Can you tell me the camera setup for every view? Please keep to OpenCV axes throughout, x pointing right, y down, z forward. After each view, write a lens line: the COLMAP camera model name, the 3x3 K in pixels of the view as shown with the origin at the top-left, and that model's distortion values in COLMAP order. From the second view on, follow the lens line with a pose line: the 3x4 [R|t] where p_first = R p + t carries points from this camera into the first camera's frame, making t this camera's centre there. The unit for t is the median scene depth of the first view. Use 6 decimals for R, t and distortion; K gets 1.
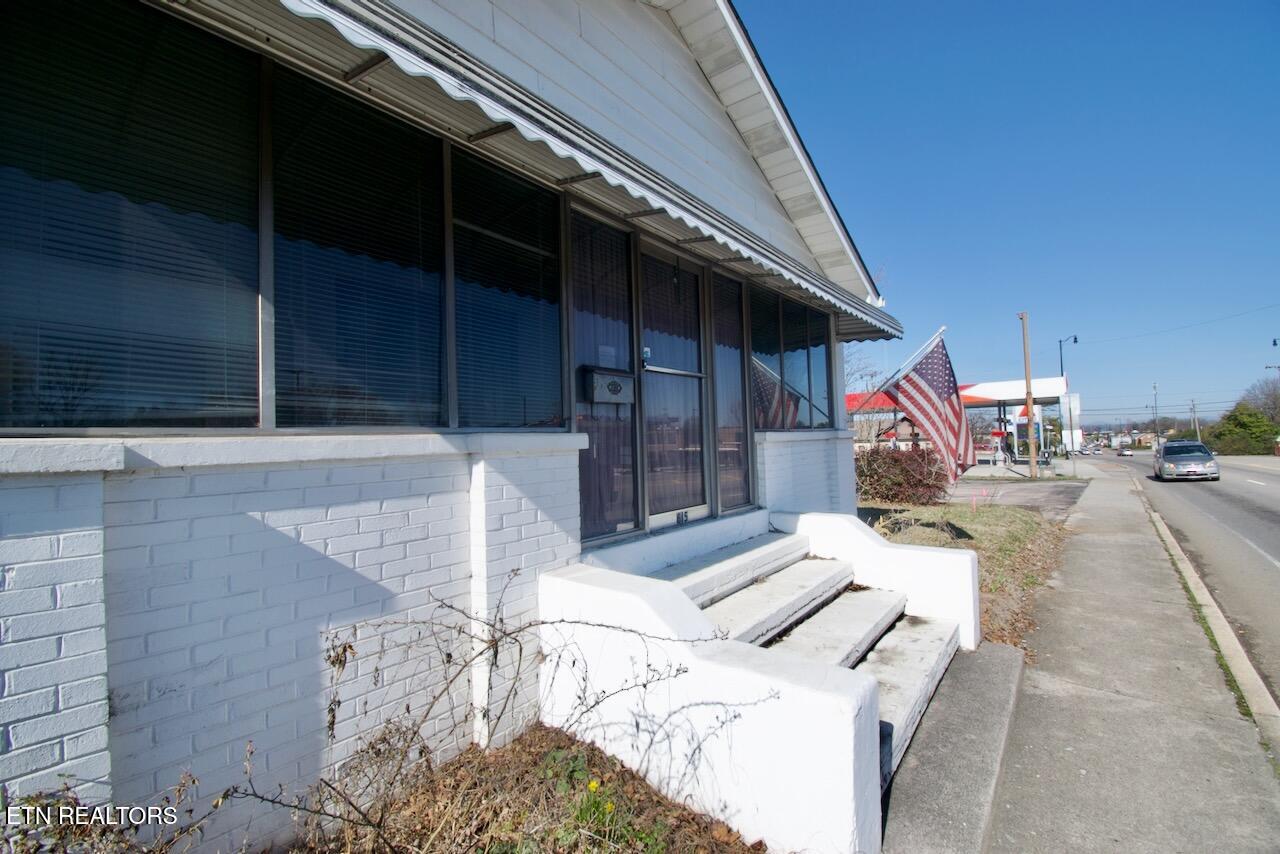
lens RADIAL K [[534.6, 0, 640.0], [0, 534.6, 427.0], [0, 0, 1]] dist [0.000445, 0.000167]
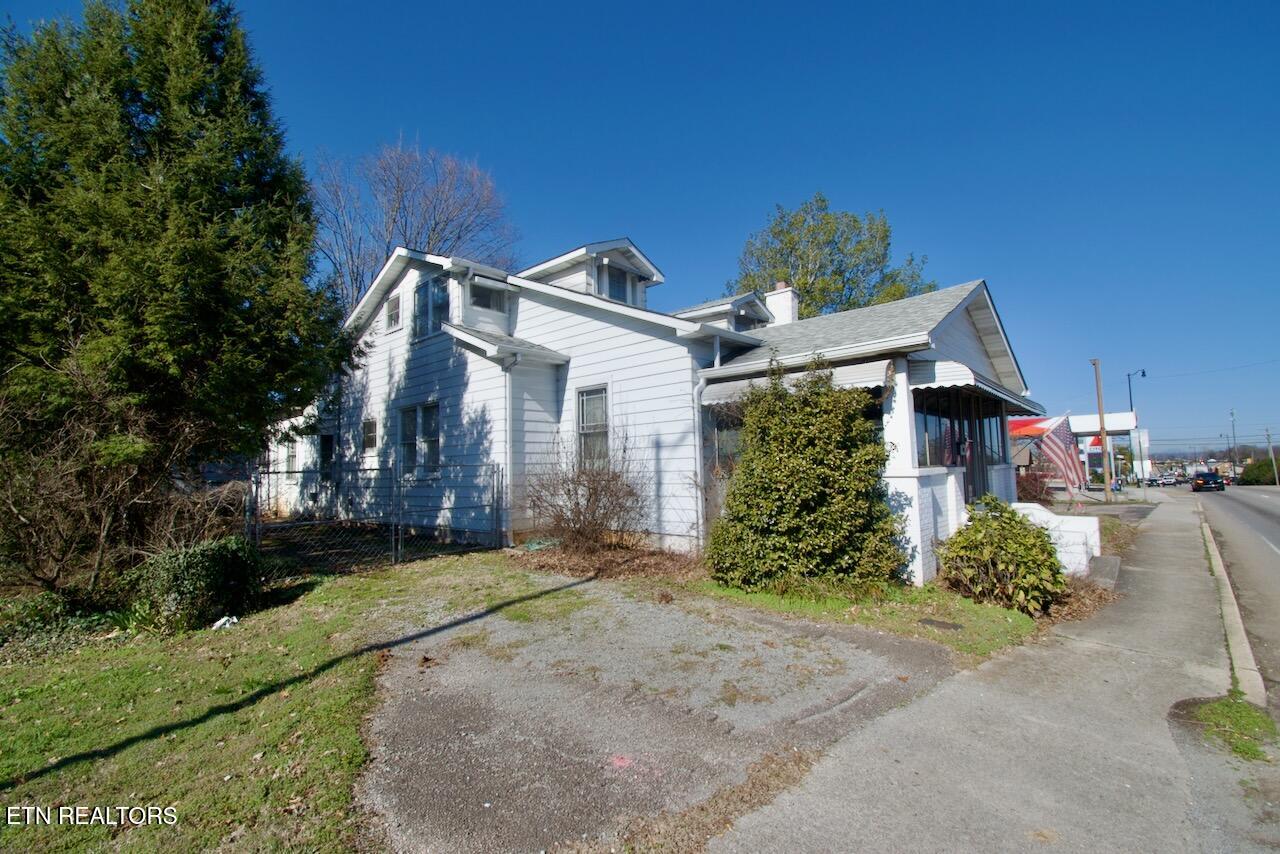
lens RADIAL K [[569.0, 0, 640.0], [0, 569.0, 427.0], [0, 0, 1]] dist [-0.000723, -0.000315]
pose [[0.998963, 0.004793, -0.045274, -0.206422], [-0.006680, 0.999111, -0.041625, -0.007710], [0.045034, 0.041885, 0.998107, -0.260209]]
